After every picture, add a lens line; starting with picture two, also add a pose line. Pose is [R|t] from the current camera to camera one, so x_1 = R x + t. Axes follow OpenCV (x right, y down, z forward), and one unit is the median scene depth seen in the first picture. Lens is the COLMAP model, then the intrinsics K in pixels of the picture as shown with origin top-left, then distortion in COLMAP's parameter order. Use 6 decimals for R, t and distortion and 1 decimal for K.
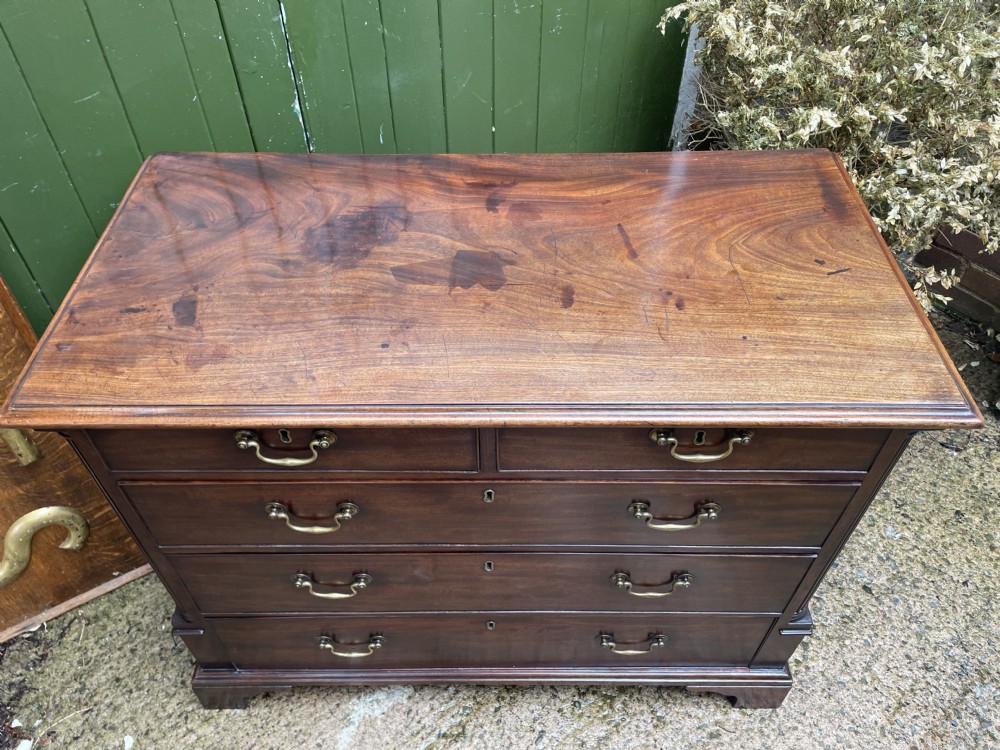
lens RADIAL K [[757.8, 0, 493.8], [0, 757.8, 380.1], [0, 0, 1]] dist [0.077095, -0.107938]
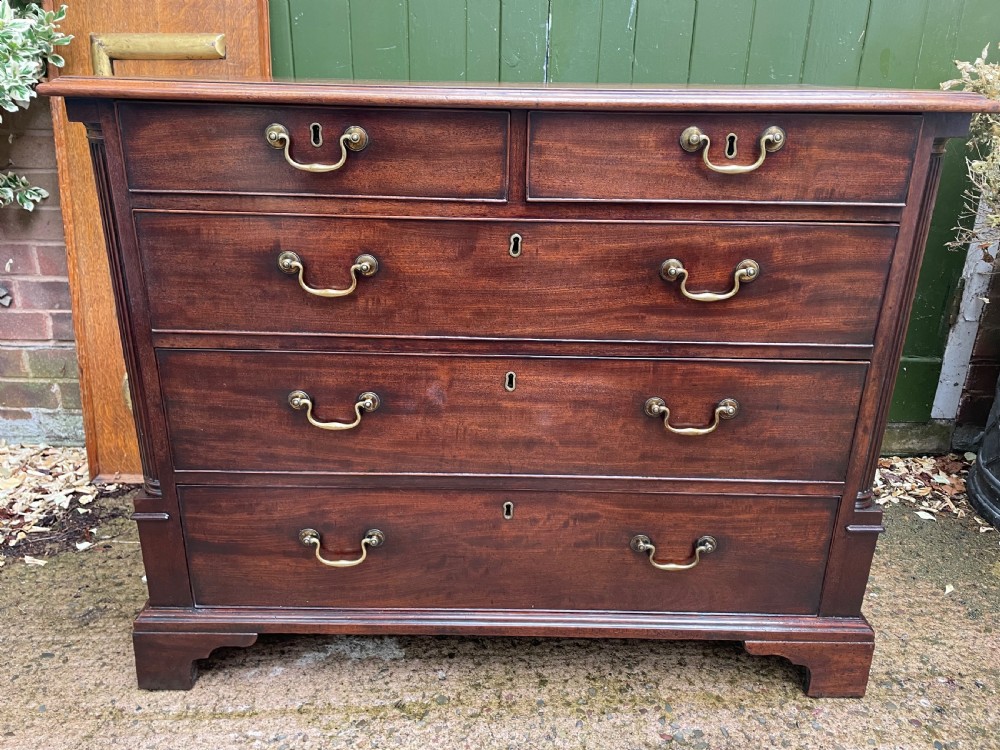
lens RADIAL K [[756.3, 0, 492.7], [0, 756.3, 366.4], [0, 0, 1]] dist [0.080091, -0.108599]
pose [[0.841895, 0.208745, -0.497632, 0.322375], [-0.409480, 0.847734, -0.337155, 0.379600], [0.351481, 0.487619, 0.799180, 0.223181]]
